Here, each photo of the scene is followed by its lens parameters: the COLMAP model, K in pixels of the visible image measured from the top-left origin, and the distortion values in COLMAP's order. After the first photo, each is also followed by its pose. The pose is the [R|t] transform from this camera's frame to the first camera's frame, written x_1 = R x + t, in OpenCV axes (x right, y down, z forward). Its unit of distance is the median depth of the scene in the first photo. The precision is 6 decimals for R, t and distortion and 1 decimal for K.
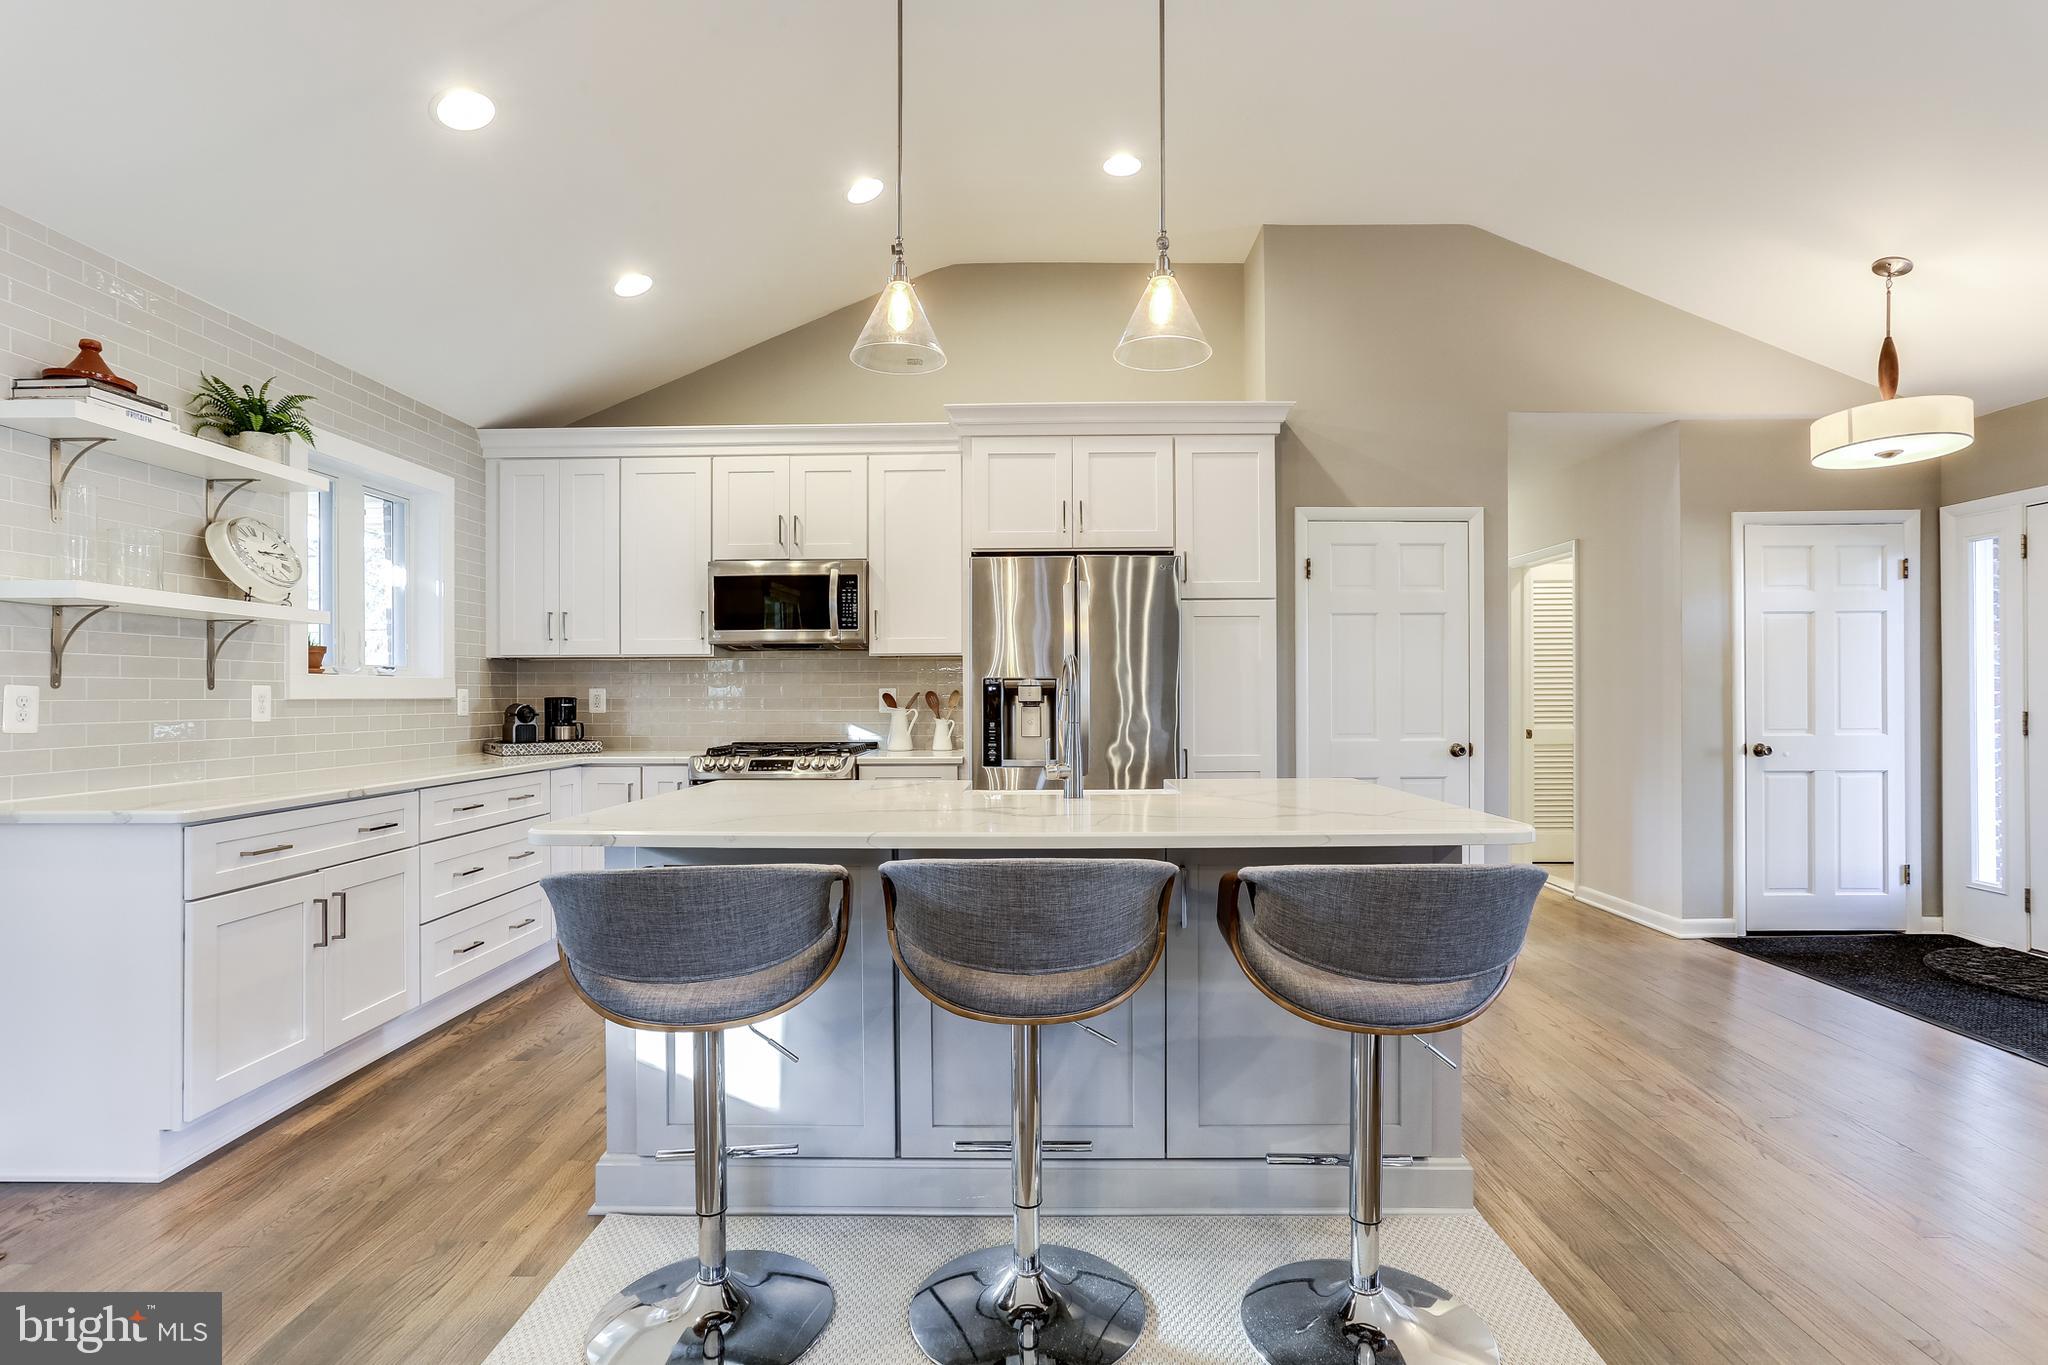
lens RADIAL K [[992.1, 0, 1021.0], [0, 992.1, 695.3], [0, 0, 1]] dist [-0.036231, 0.021721]
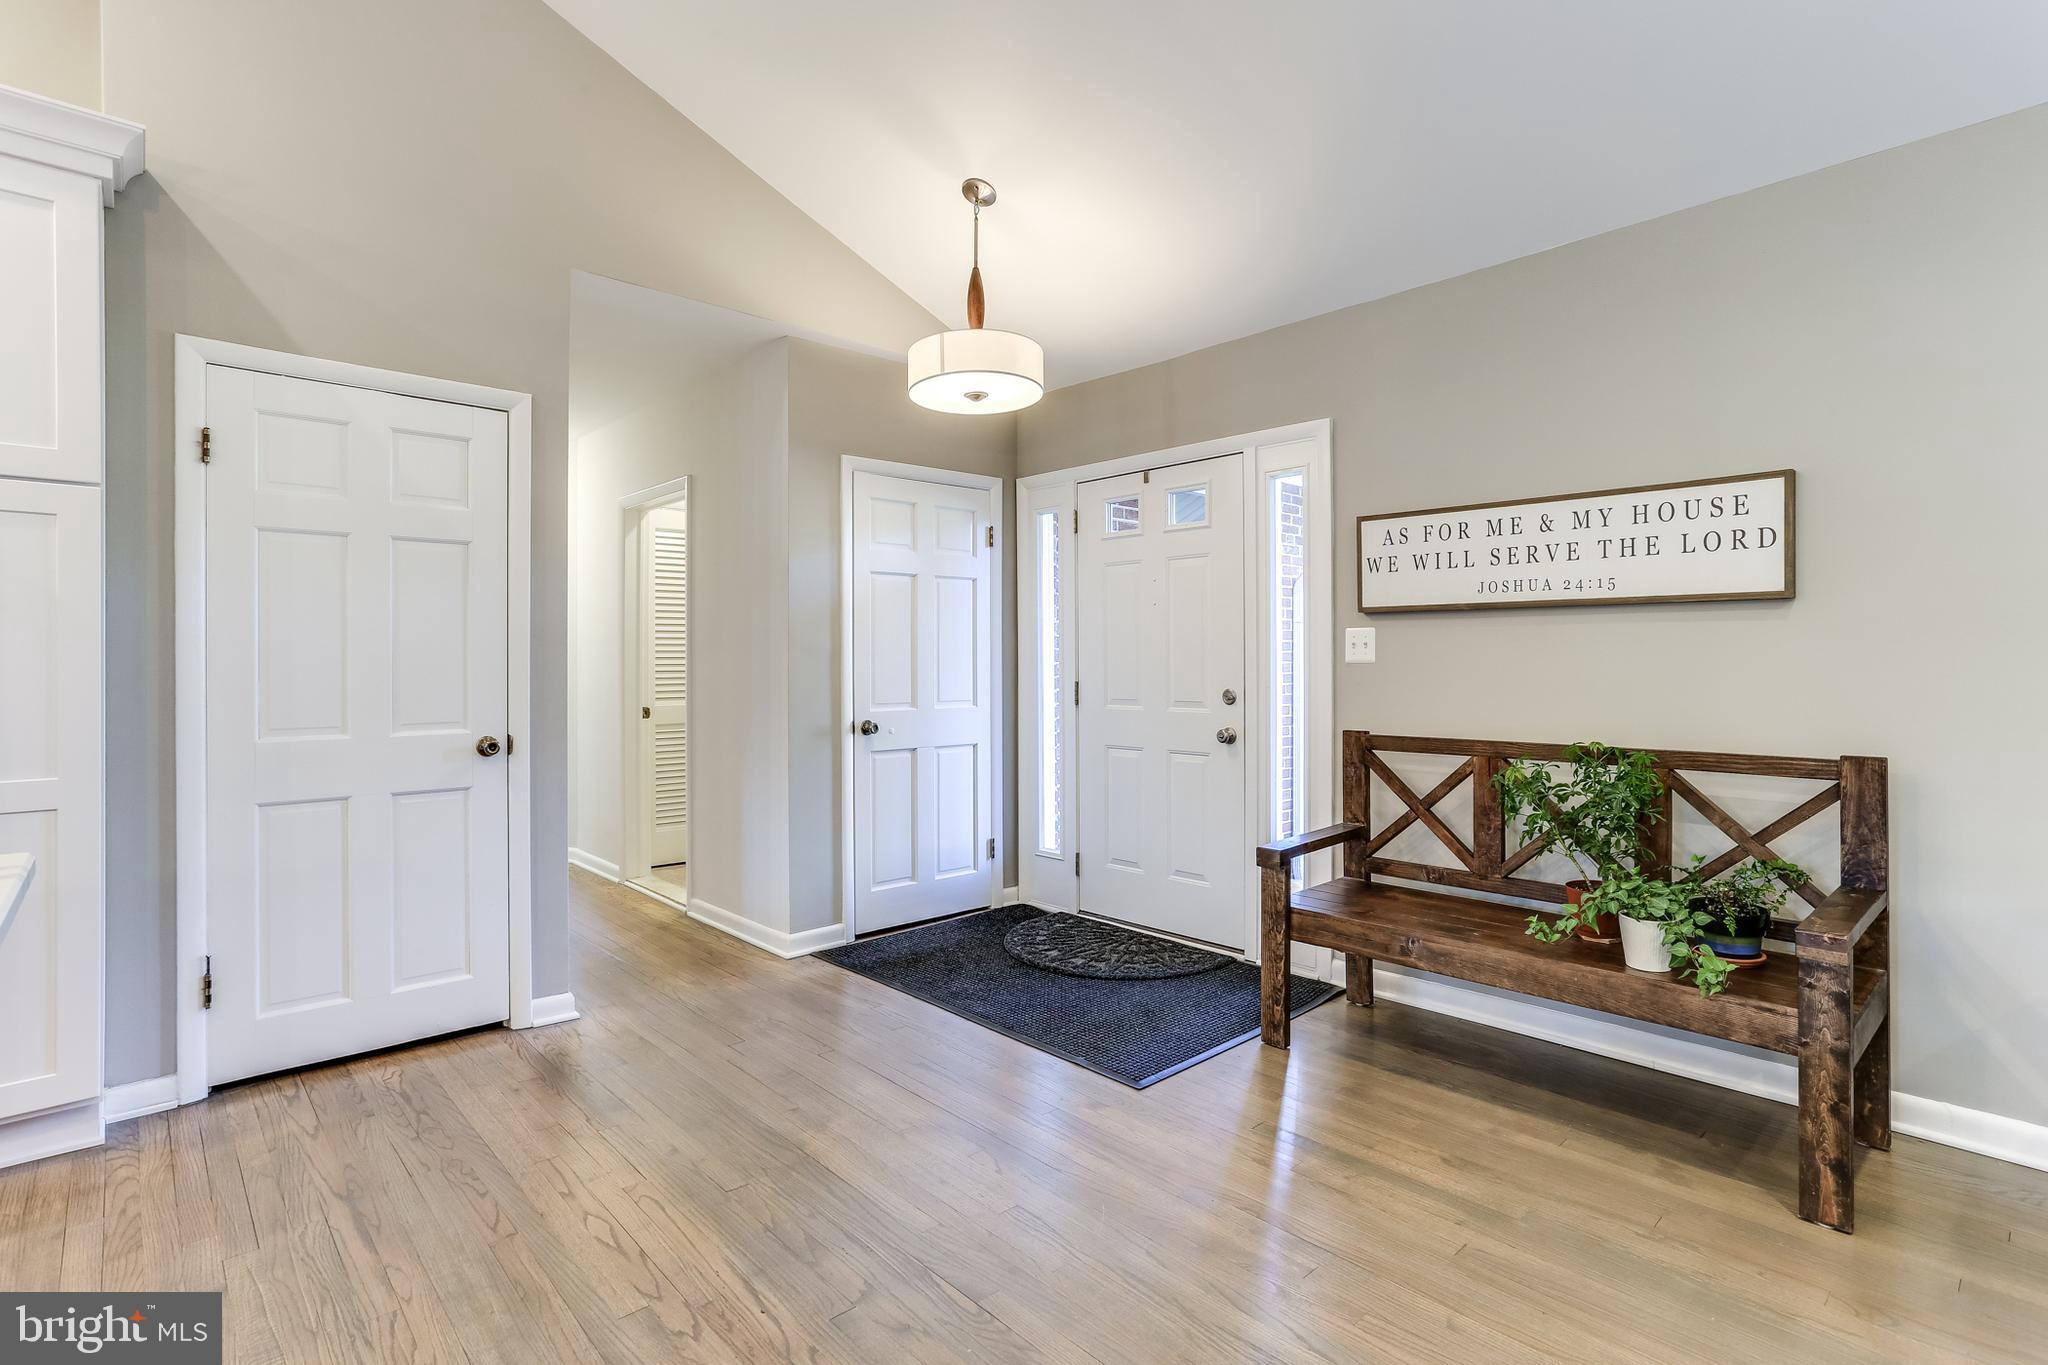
lens RADIAL K [[992.1, 0, 1017.8], [0, 992.1, 662.6], [0, 0, 1]] dist [-0.036231, 0.021721]
pose [[0.725763, 0.001608, 0.687943, 0.251056], [-0.000144, 0.999998, -0.002186, -0.000720], [-0.687945, 0.001488, 0.725762, 0.271360]]
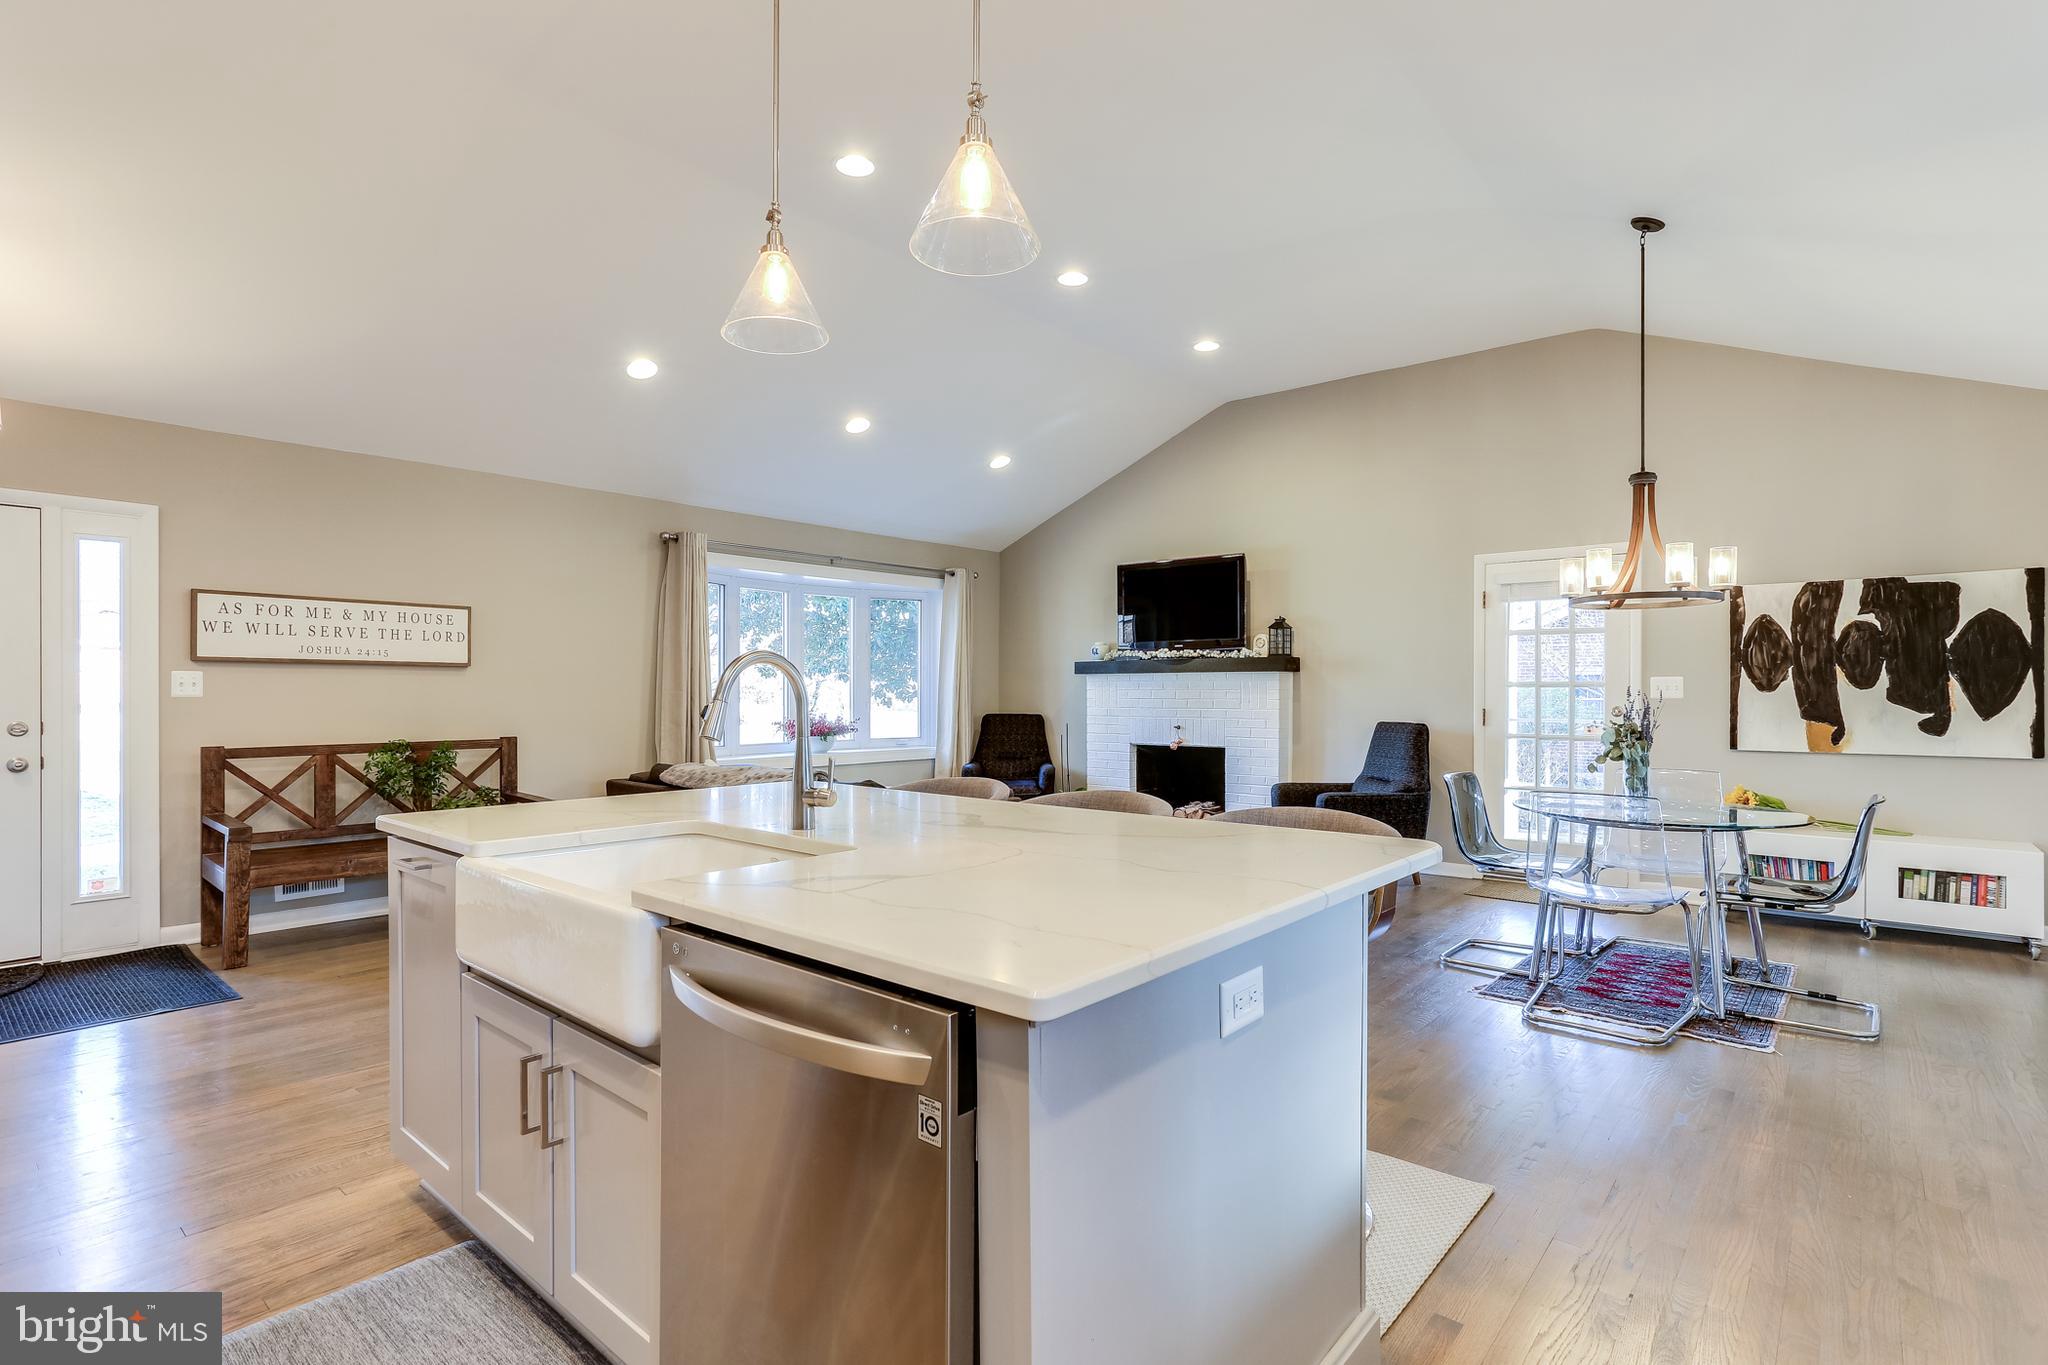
lens RADIAL K [[992.1, 0, 1017.9], [0, 992.1, 694.9], [0, 0, 1]] dist [-0.036231, 0.021721]
pose [[-0.764773, 0.001243, 0.644299, -0.357887], [0.002312, 0.999997, 0.000816, -0.003863], [-0.644296, 0.002113, -0.764773, 0.887087]]
